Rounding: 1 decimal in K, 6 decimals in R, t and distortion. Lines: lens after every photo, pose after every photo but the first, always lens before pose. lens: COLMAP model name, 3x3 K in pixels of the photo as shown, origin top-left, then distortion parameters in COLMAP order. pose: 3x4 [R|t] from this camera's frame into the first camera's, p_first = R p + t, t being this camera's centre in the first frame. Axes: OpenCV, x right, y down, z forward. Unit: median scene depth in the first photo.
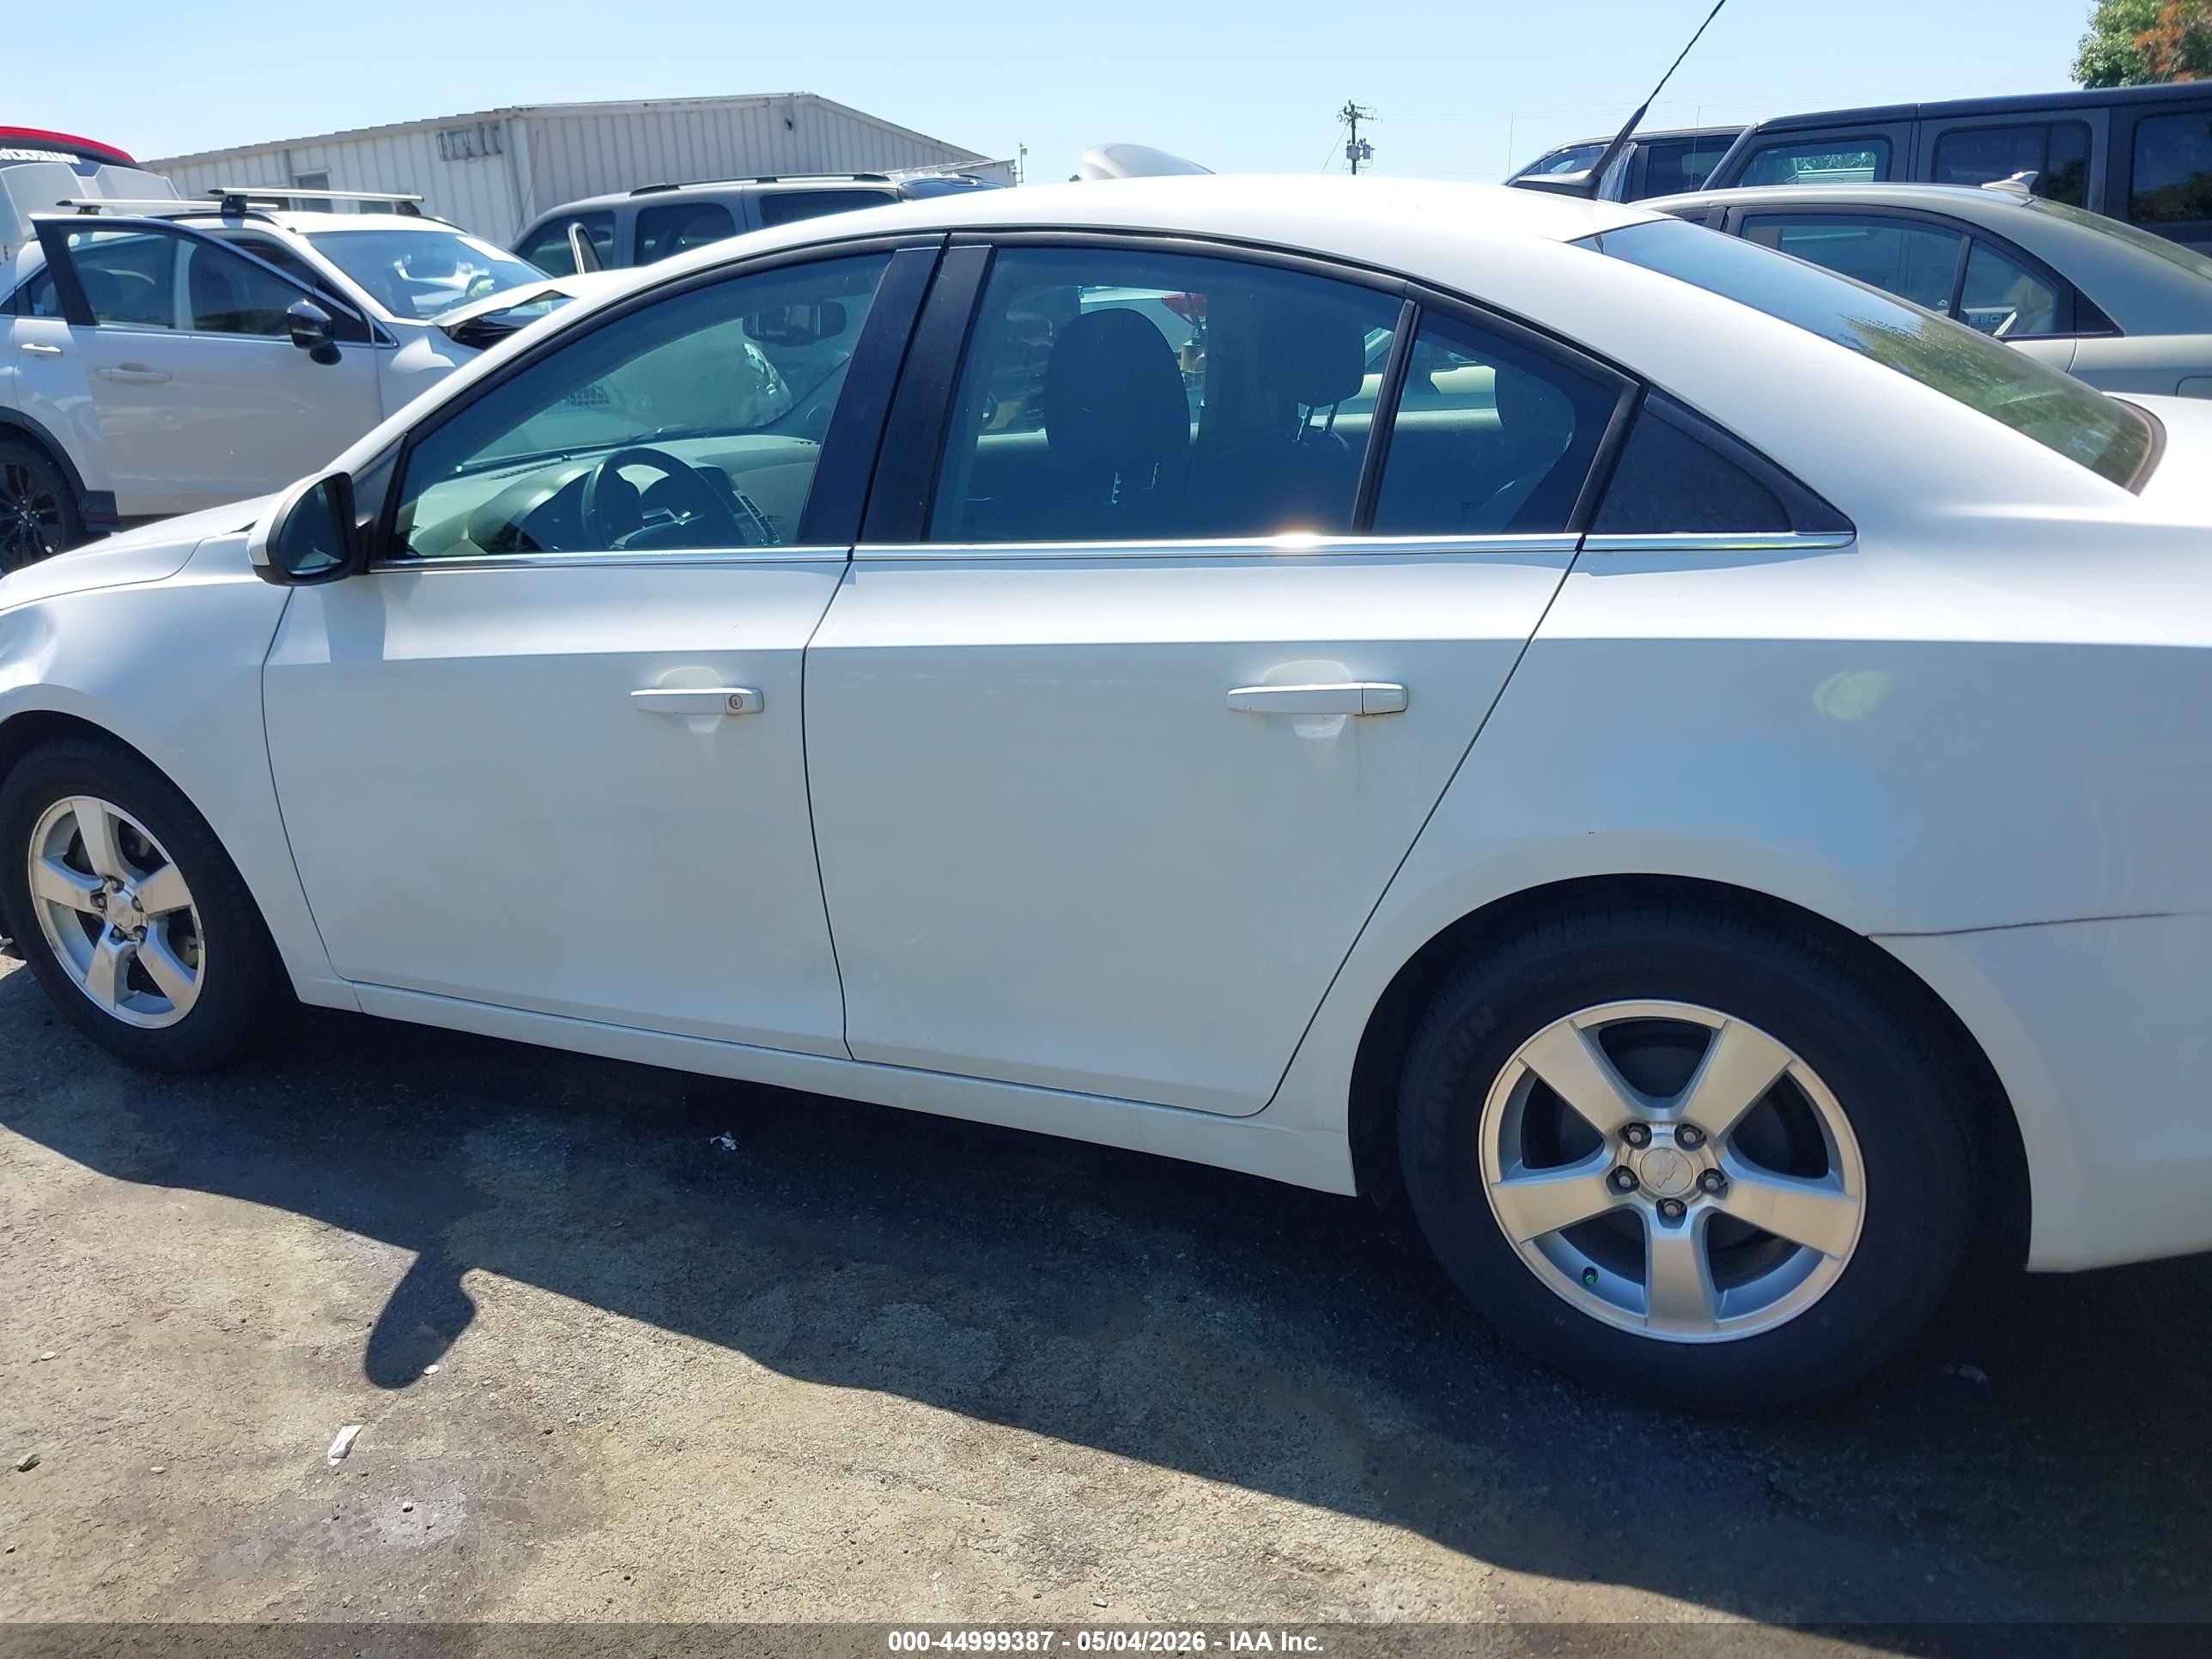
lens RADIAL K [[1740.8, 0, 1115.1], [0, 1740.8, 840.3], [0, 0, 1]] dist [-0.002550, -0.008482]
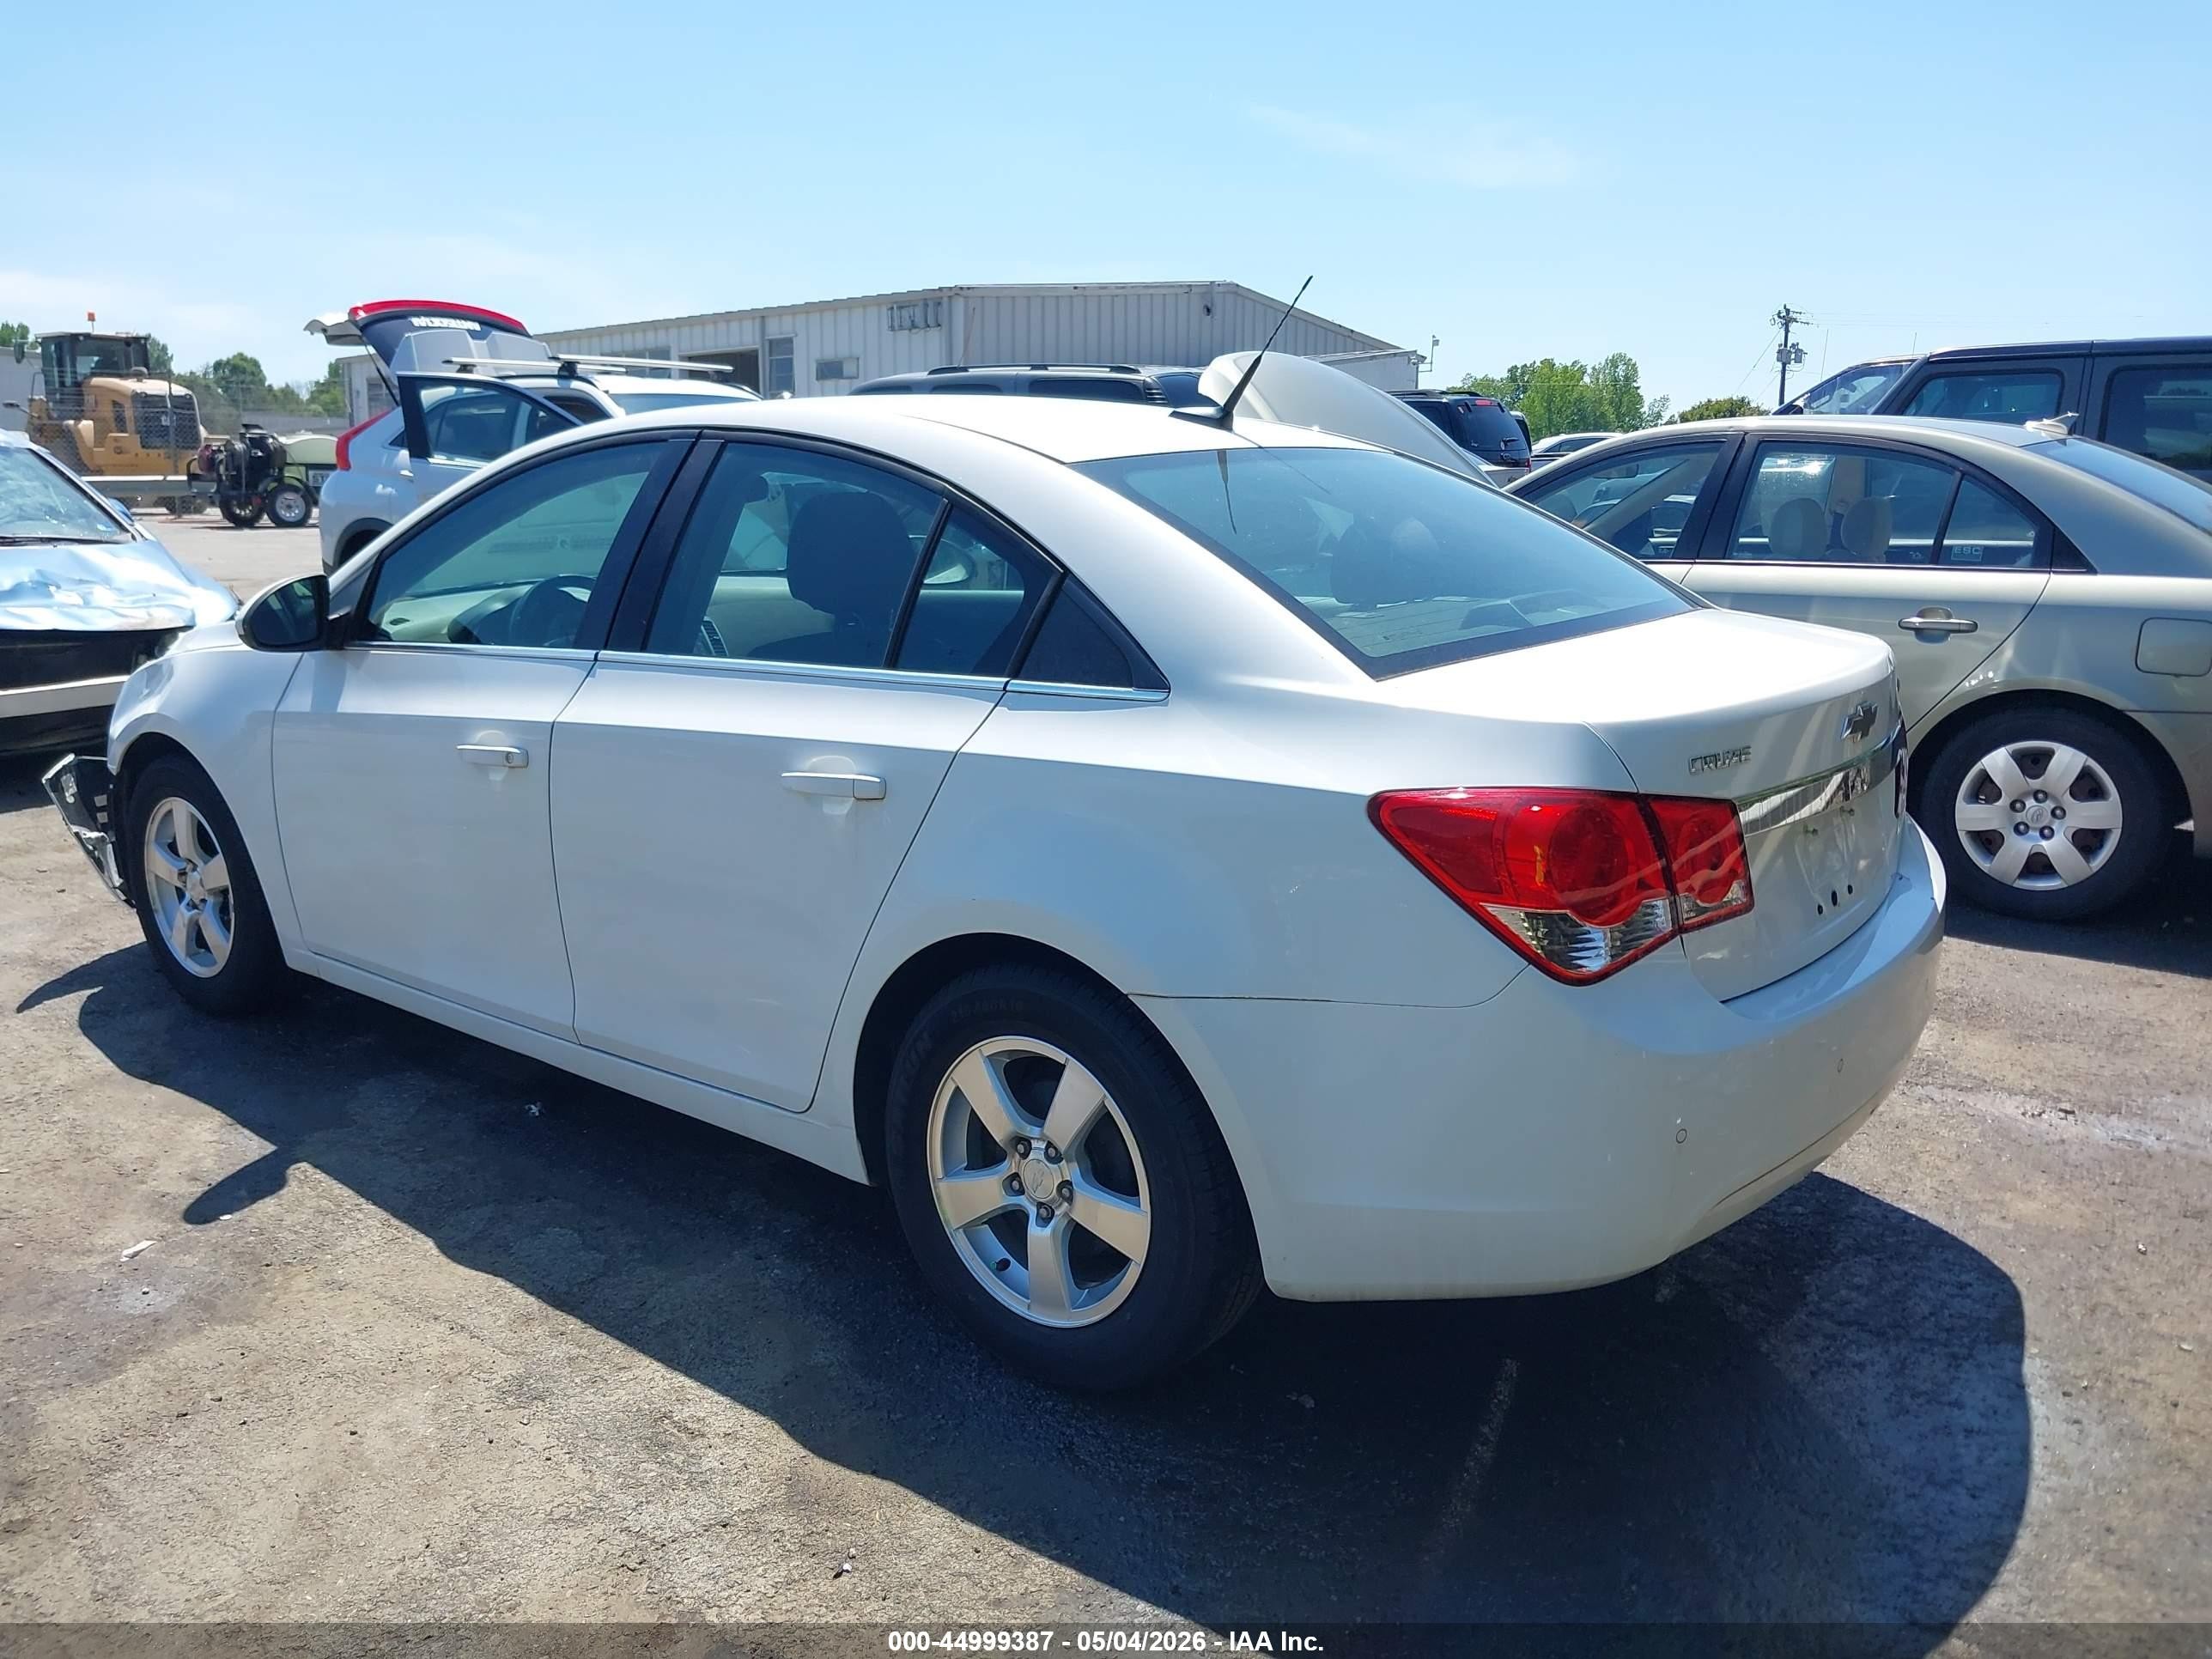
lens RADIAL K [[1713.0, 0, 1097.0], [0, 1713.0, 813.8], [0, 0, 1]] dist [-0.016186, 0.005489]
pose [[0.972100, 0.097024, -0.213562, 0.513502], [-0.119005, 0.988568, -0.092575, 0.032785], [0.202139, 0.115407, 0.972533, -0.196424]]
